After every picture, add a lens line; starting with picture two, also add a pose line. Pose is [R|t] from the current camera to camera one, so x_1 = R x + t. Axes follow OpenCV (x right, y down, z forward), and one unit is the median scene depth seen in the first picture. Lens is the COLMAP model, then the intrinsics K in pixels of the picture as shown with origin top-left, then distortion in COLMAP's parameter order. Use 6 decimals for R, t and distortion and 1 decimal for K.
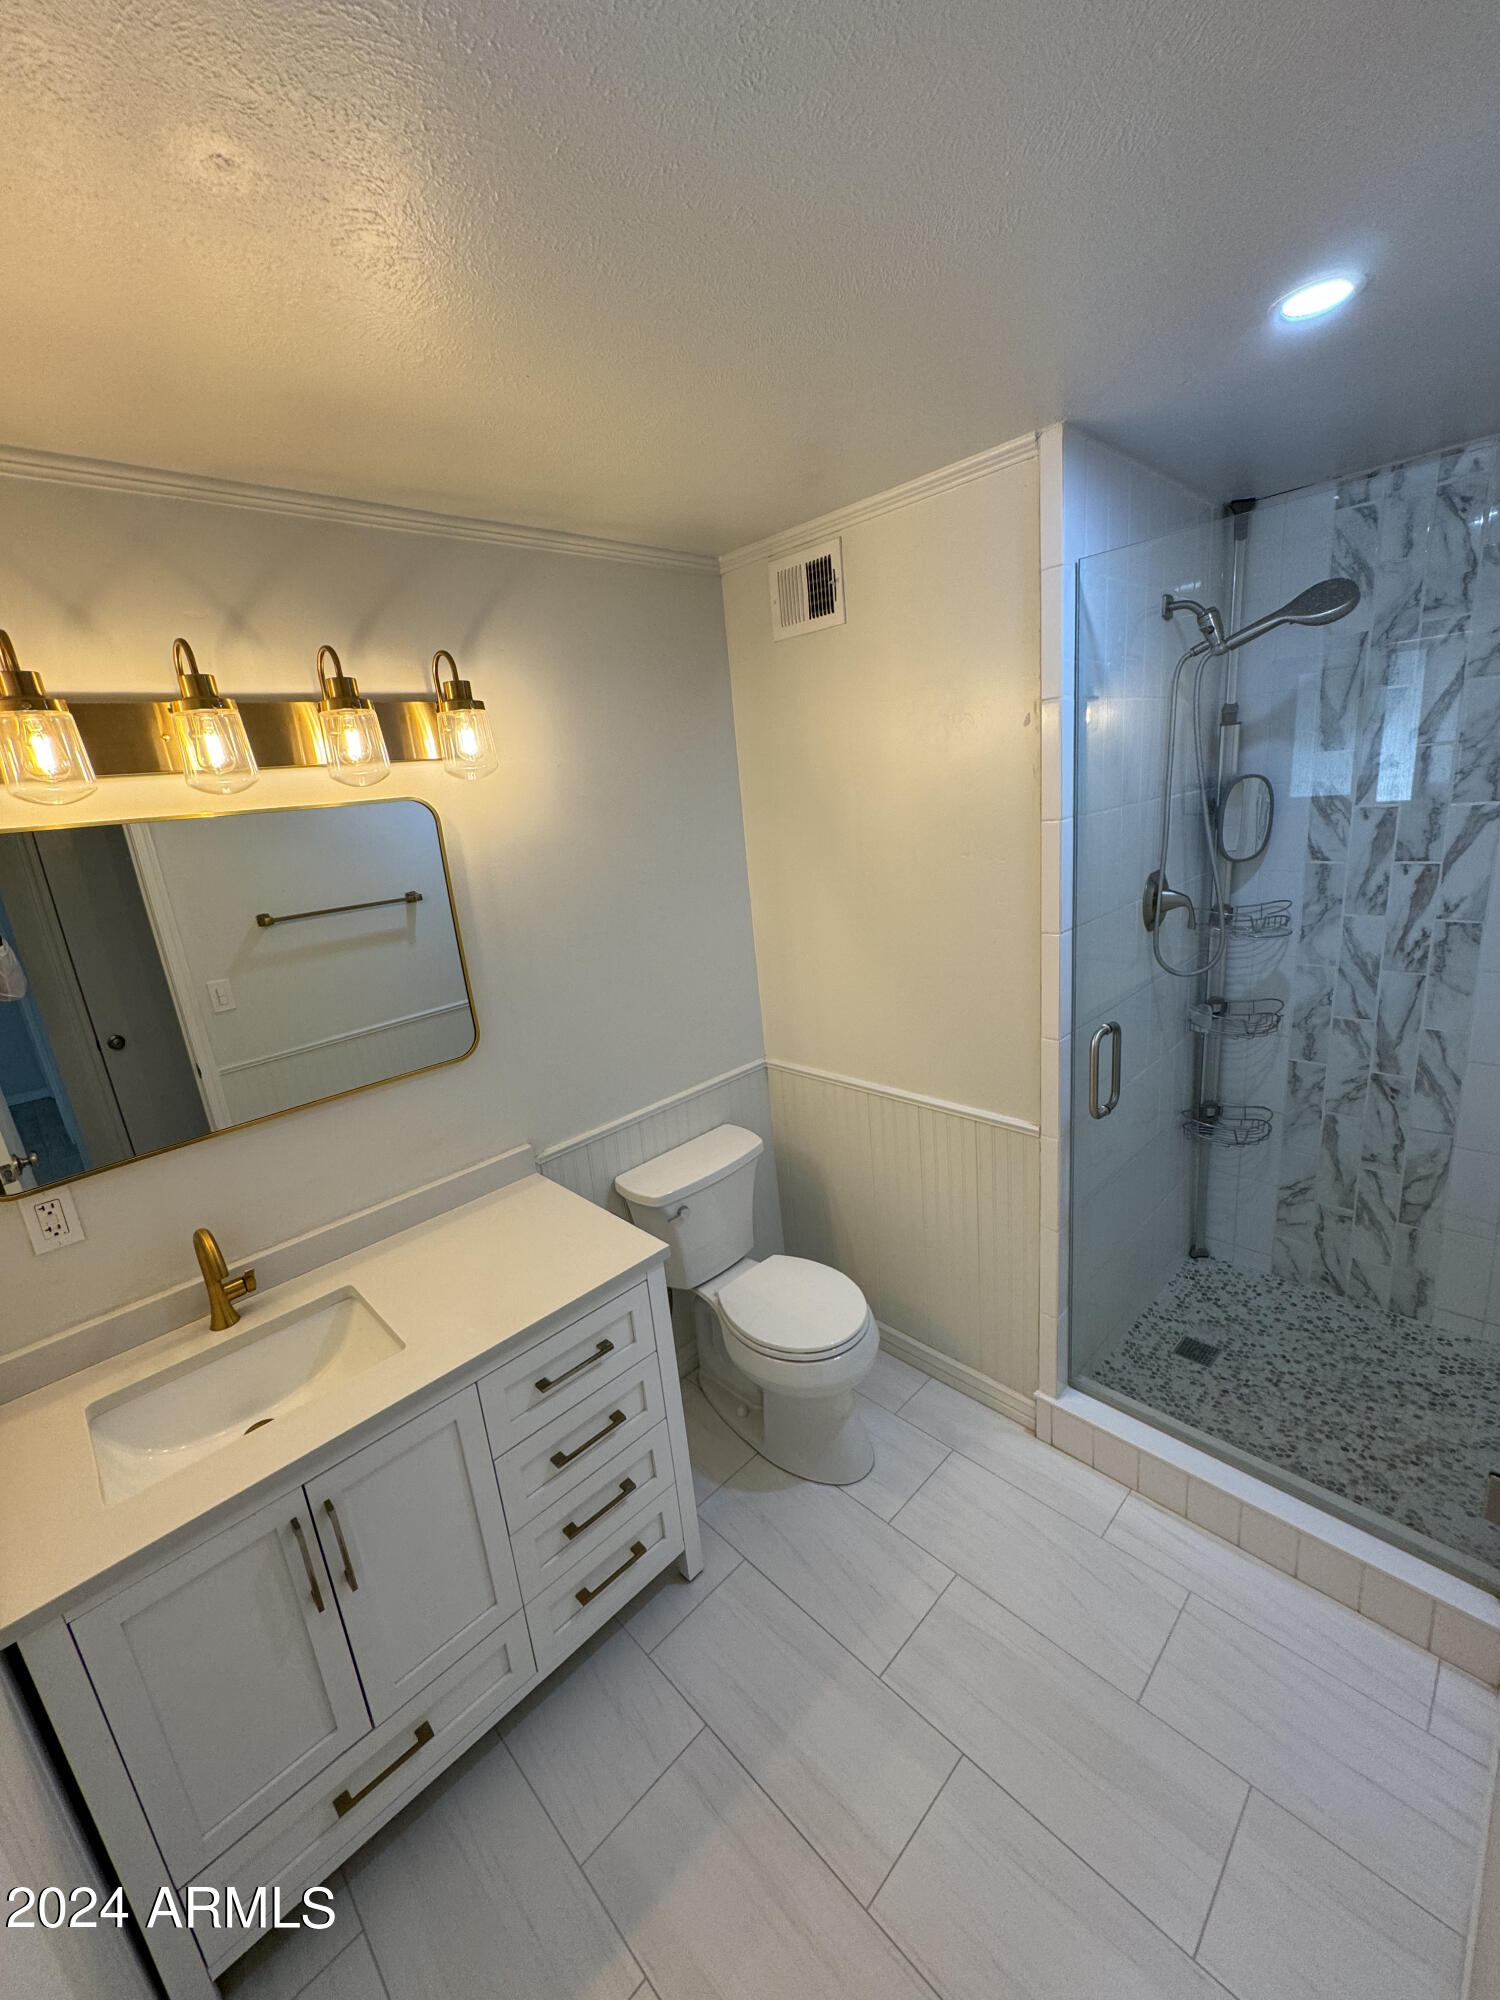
lens RADIAL K [[795.3, 0, 754.8], [0, 795.3, 1002.1], [0, 0, 1]] dist [-0.004838, 0.001144]
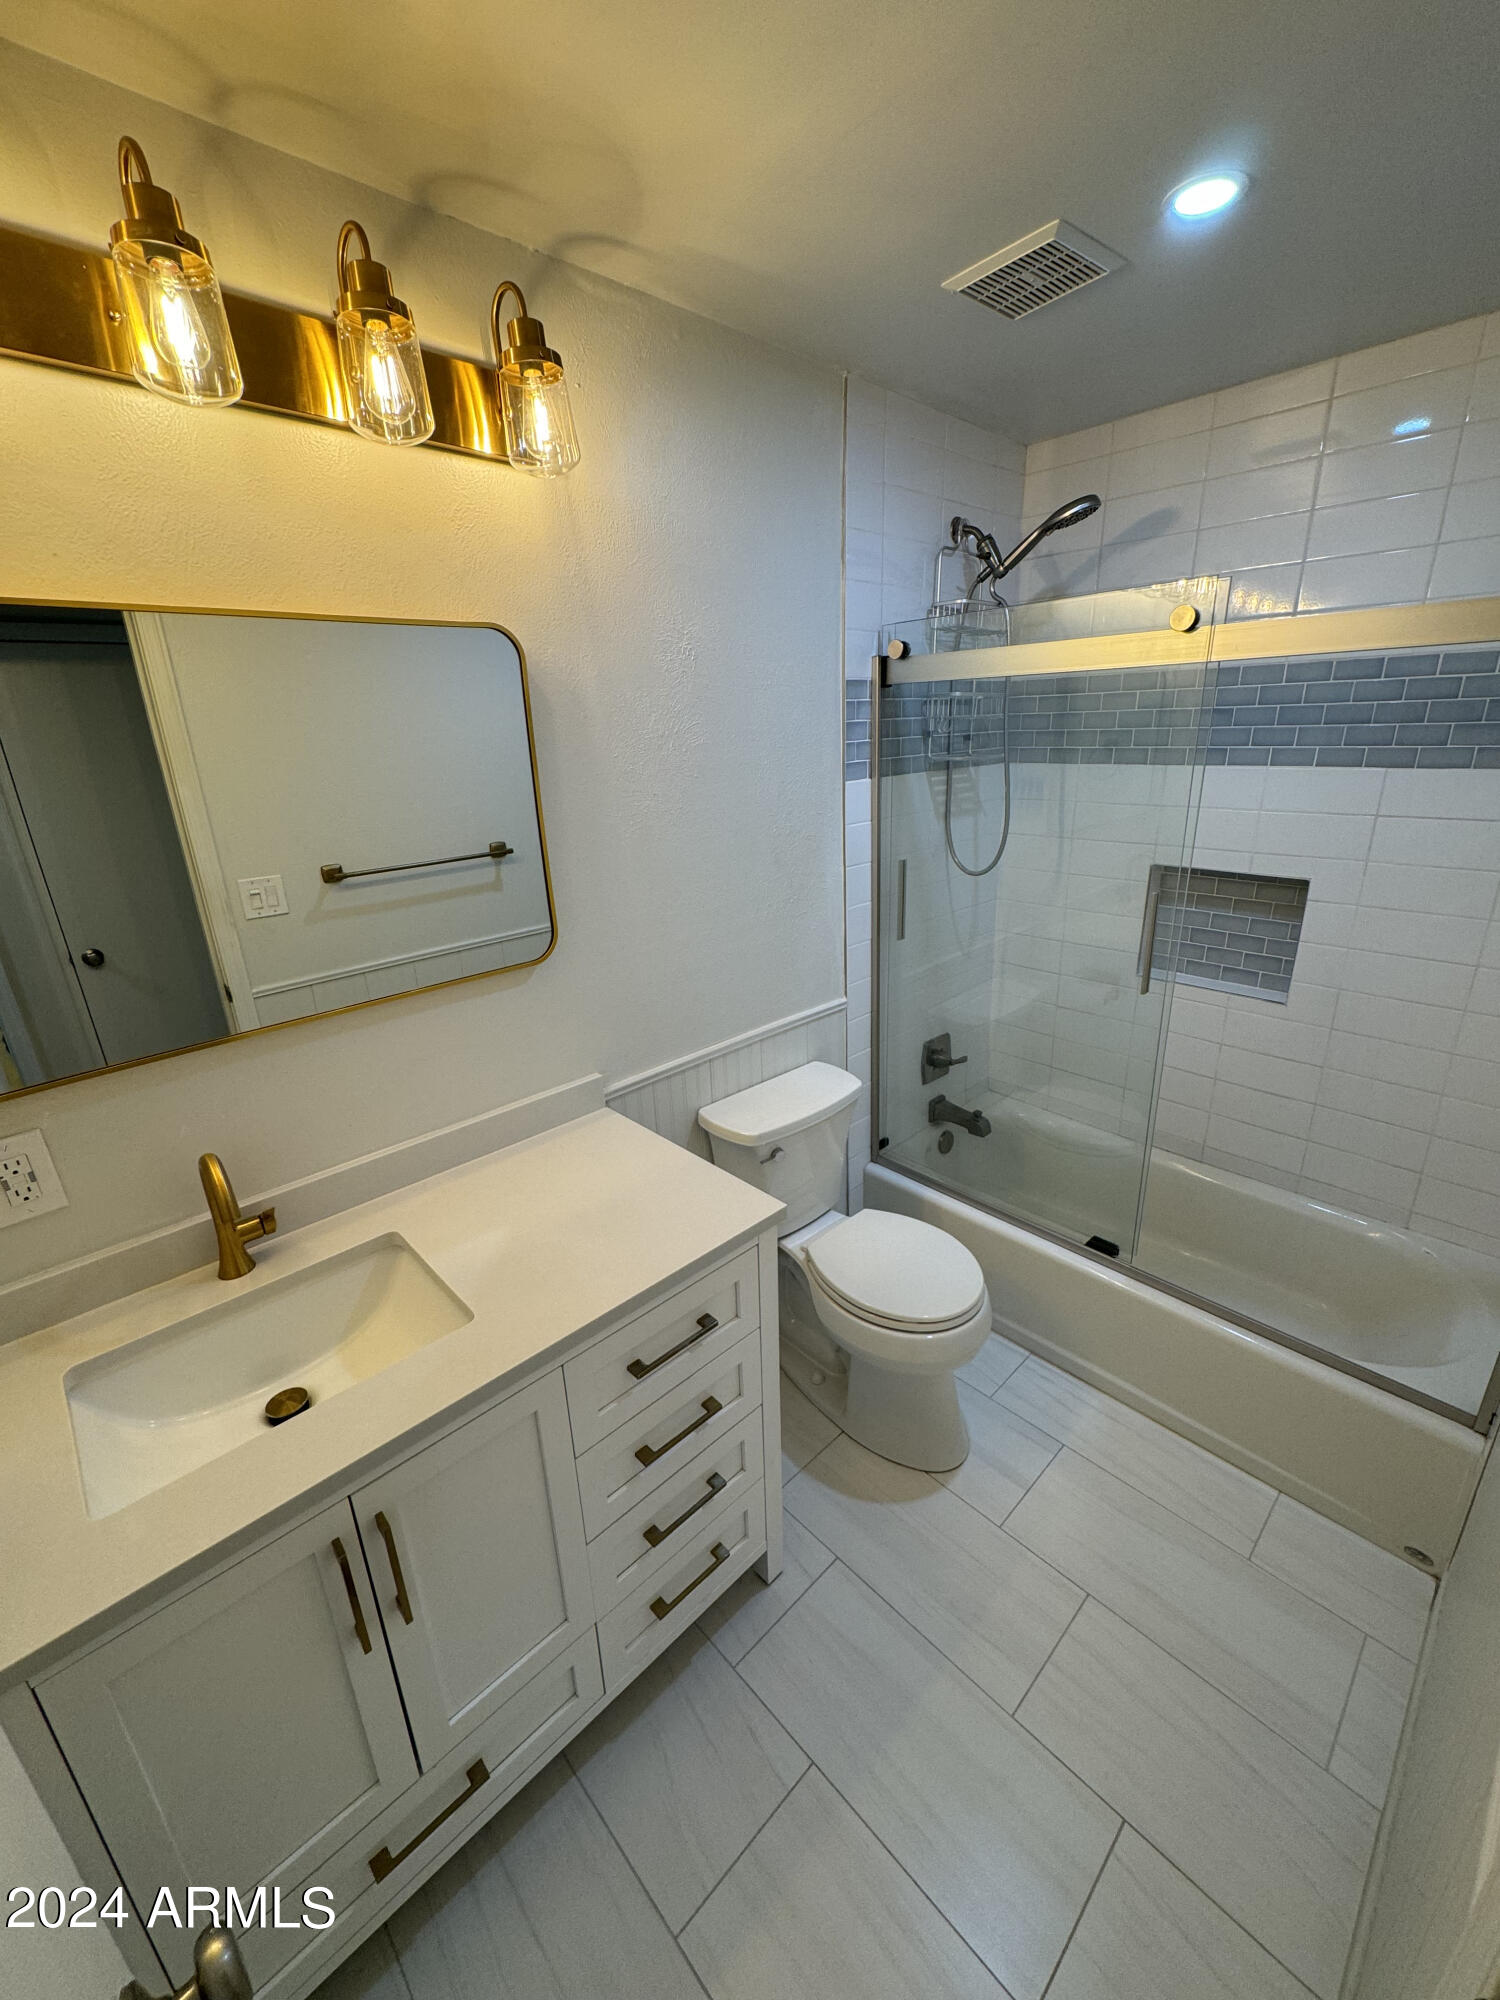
lens RADIAL K [[795.3, 0, 745.7], [0, 795.3, 991.8], [0, 0, 1]] dist [-0.004838, 0.001144]
pose [[0.998573, 0.052314, 0.010724, -0.171573], [-0.052855, 0.996875, 0.058711, 0.044471], [-0.007619, -0.059194, 0.998217, 0.202190]]
